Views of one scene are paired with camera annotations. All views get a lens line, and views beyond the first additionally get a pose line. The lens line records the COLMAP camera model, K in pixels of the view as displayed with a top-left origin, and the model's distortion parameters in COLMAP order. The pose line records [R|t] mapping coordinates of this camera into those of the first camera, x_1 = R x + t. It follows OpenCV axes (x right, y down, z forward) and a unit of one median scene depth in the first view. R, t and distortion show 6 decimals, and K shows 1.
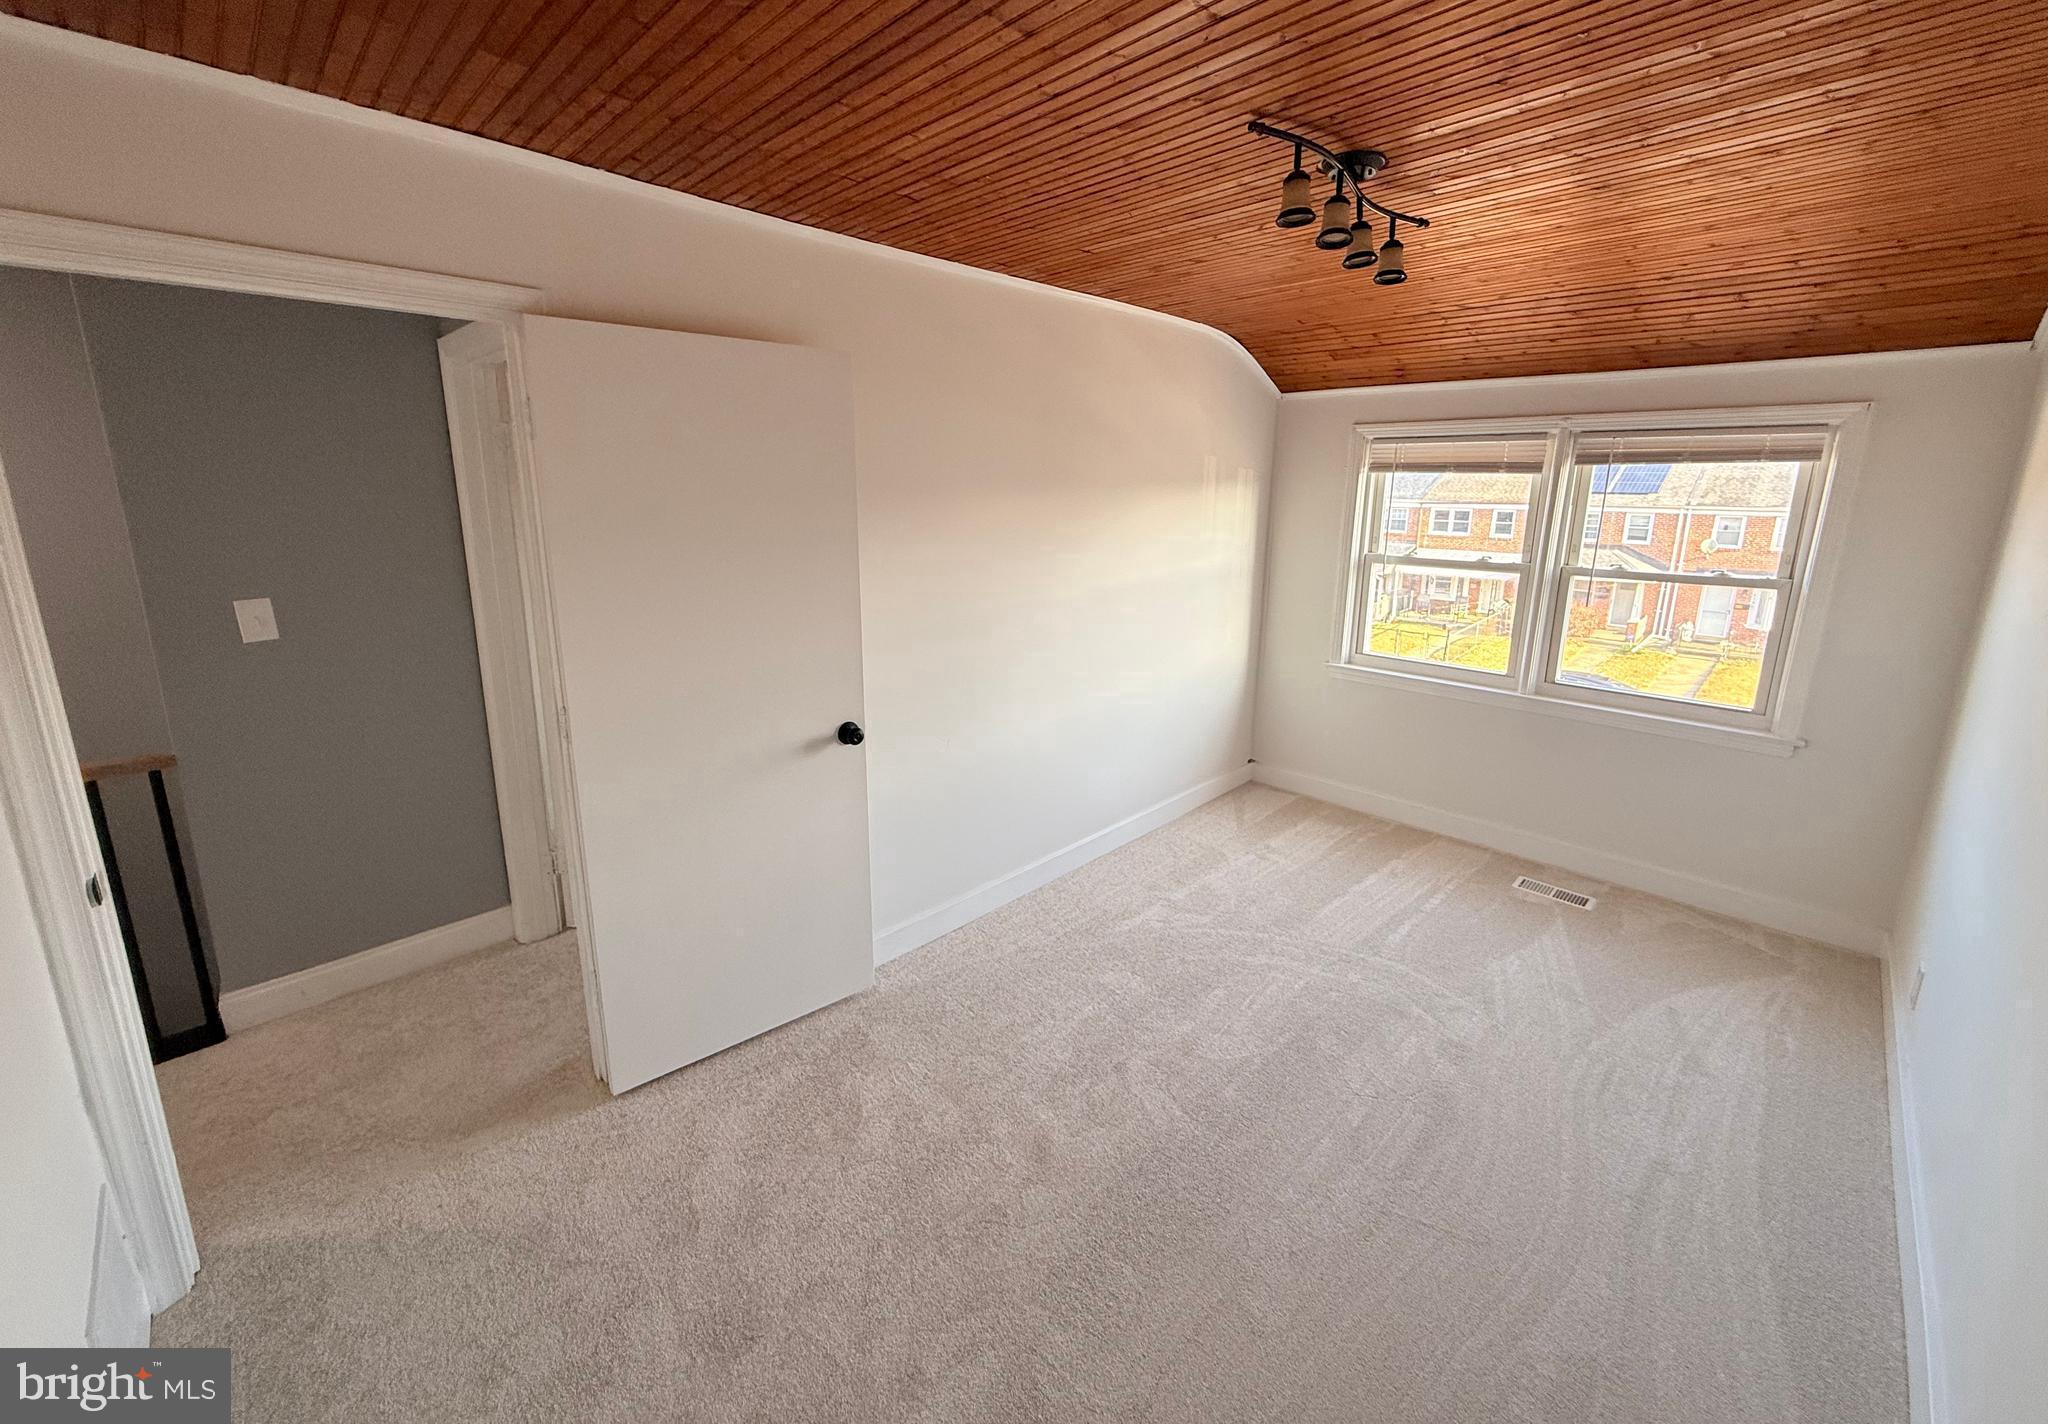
lens RADIAL K [[809.9, 0, 997.2], [0, 809.9, 661.7], [0, 0, 1]] dist [0.000417, -0.000224]
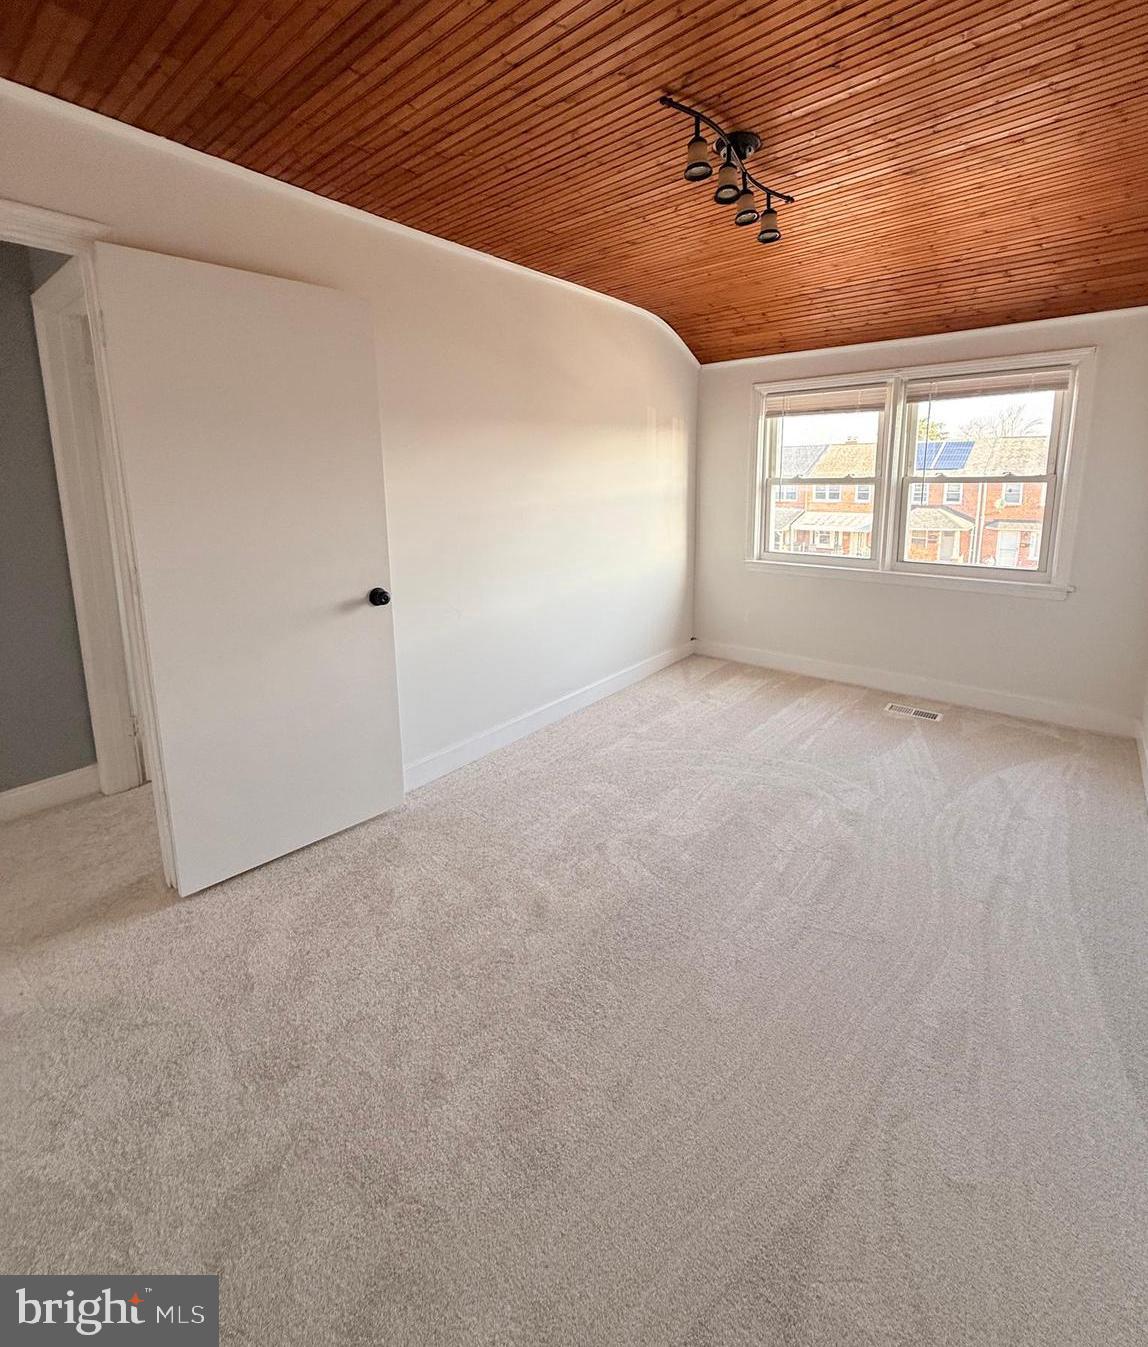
lens RADIAL K [[592.0, 0, 574.0], [0, 592.0, 673.5], [0, 0, 1]] dist [-0.000397, -0.000274]
pose [[0.995233, -0.035444, 0.090855, 0.034551], [0.040152, 0.997916, -0.050518, 0.275658], [-0.088875, 0.053925, 0.994582, 0.063696]]
